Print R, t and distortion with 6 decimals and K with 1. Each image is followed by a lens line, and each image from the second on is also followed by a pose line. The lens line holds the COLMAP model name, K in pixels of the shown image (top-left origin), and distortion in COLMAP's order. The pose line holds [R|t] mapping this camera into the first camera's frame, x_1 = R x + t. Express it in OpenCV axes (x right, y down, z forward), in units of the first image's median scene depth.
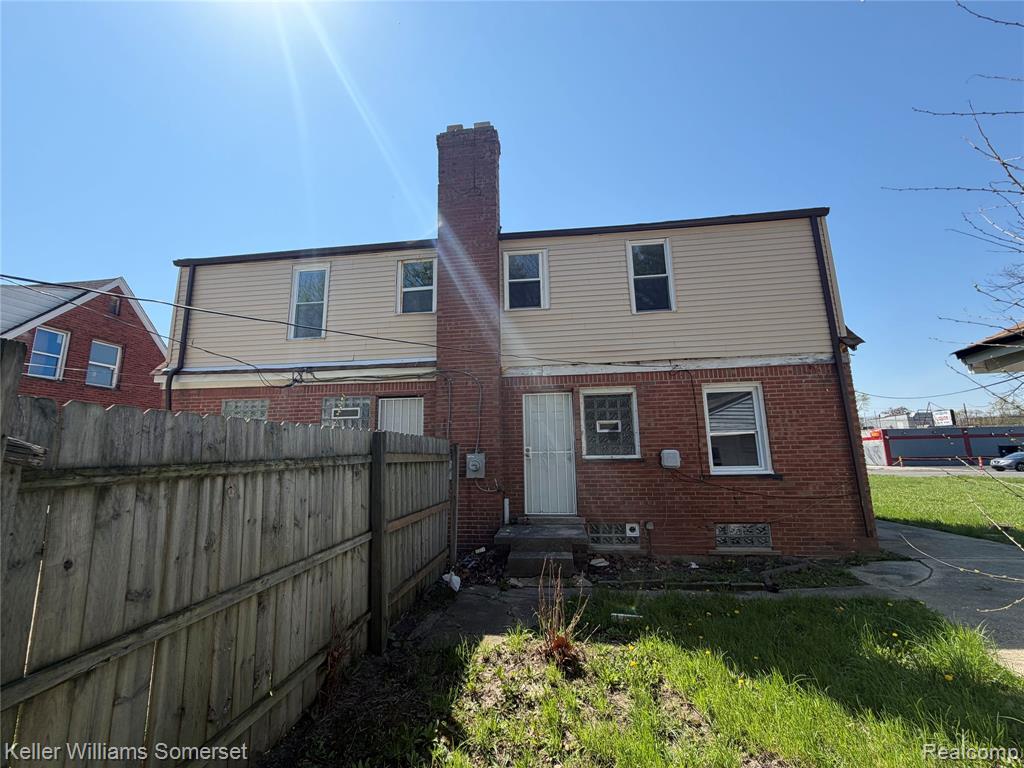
lens RADIAL K [[406.8, 0, 510.1], [0, 406.8, 384.8], [0, 0, 1]] dist [0.003259, 0.000111]
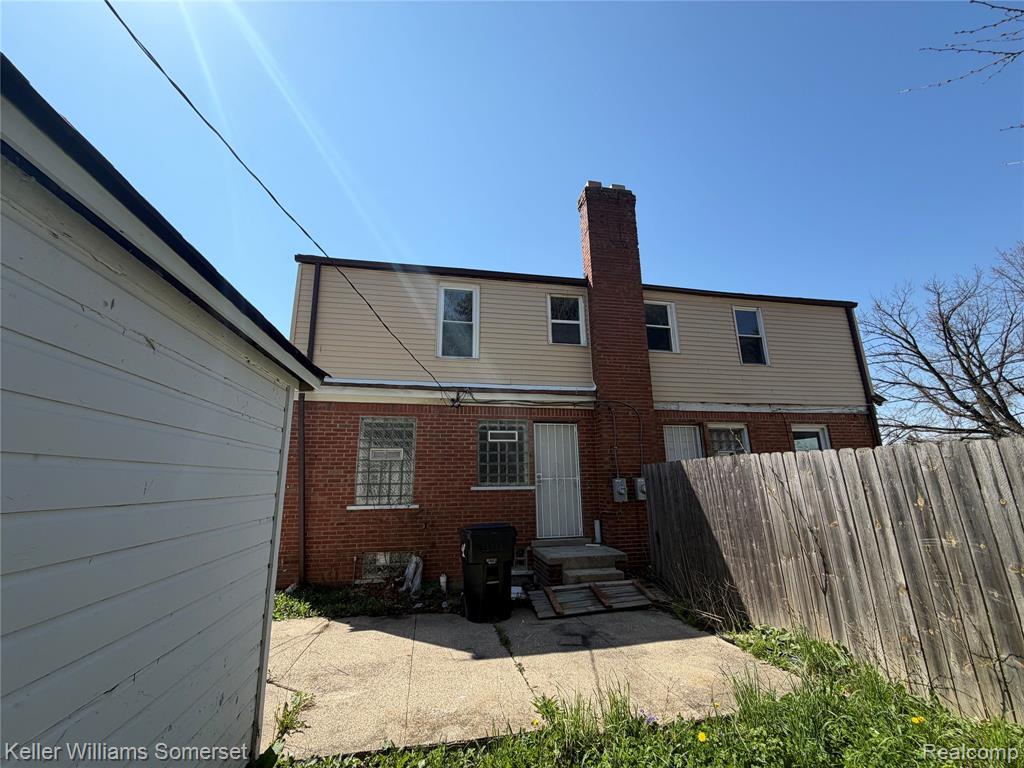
lens RADIAL K [[406.8, 0, 511.9], [0, 406.8, 383.7], [0, 0, 1]] dist [0.003259, 0.000111]
pose [[0.951656, 0.076324, 0.297533, -0.691168], [-0.057359, 0.995756, -0.071973, 0.012389], [-0.301763, 0.051427, 0.951995, 0.031678]]
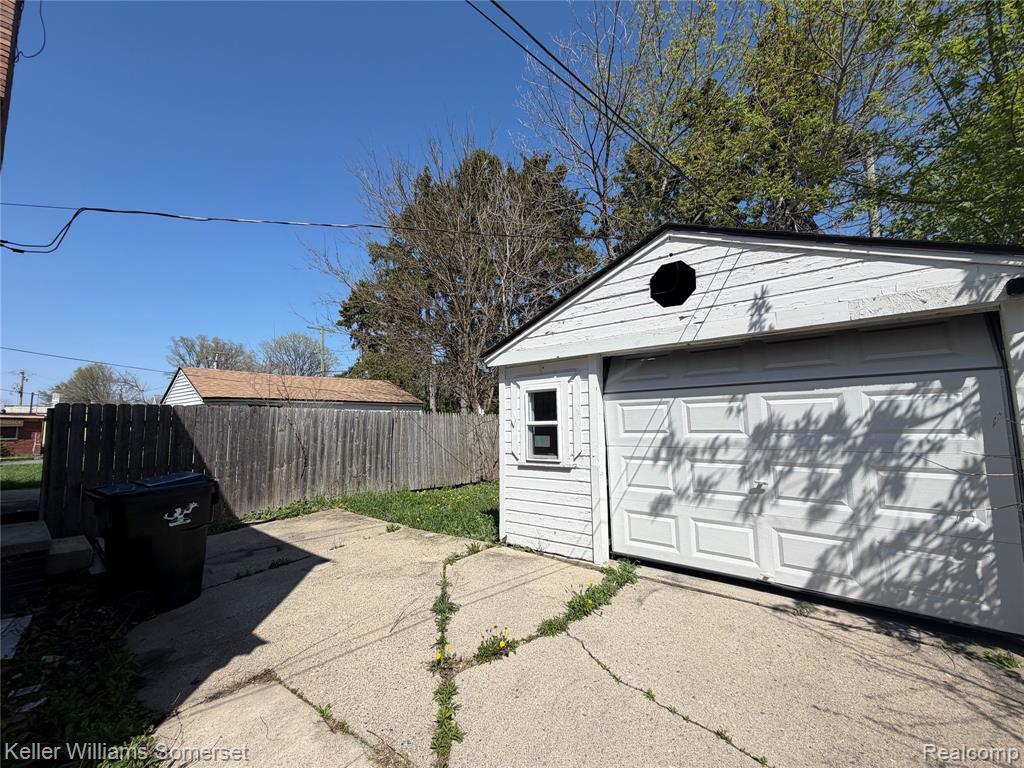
lens RADIAL K [[406.8, 0, 512.7], [0, 406.8, 382.8], [0, 0, 1]] dist [0.003259, 0.000111]
pose [[-0.853234, 0.076197, 0.515932, -1.559891], [-0.071447, 0.962864, -0.260361, 0.377297], [-0.516611, -0.259011, -0.816104, 1.871545]]
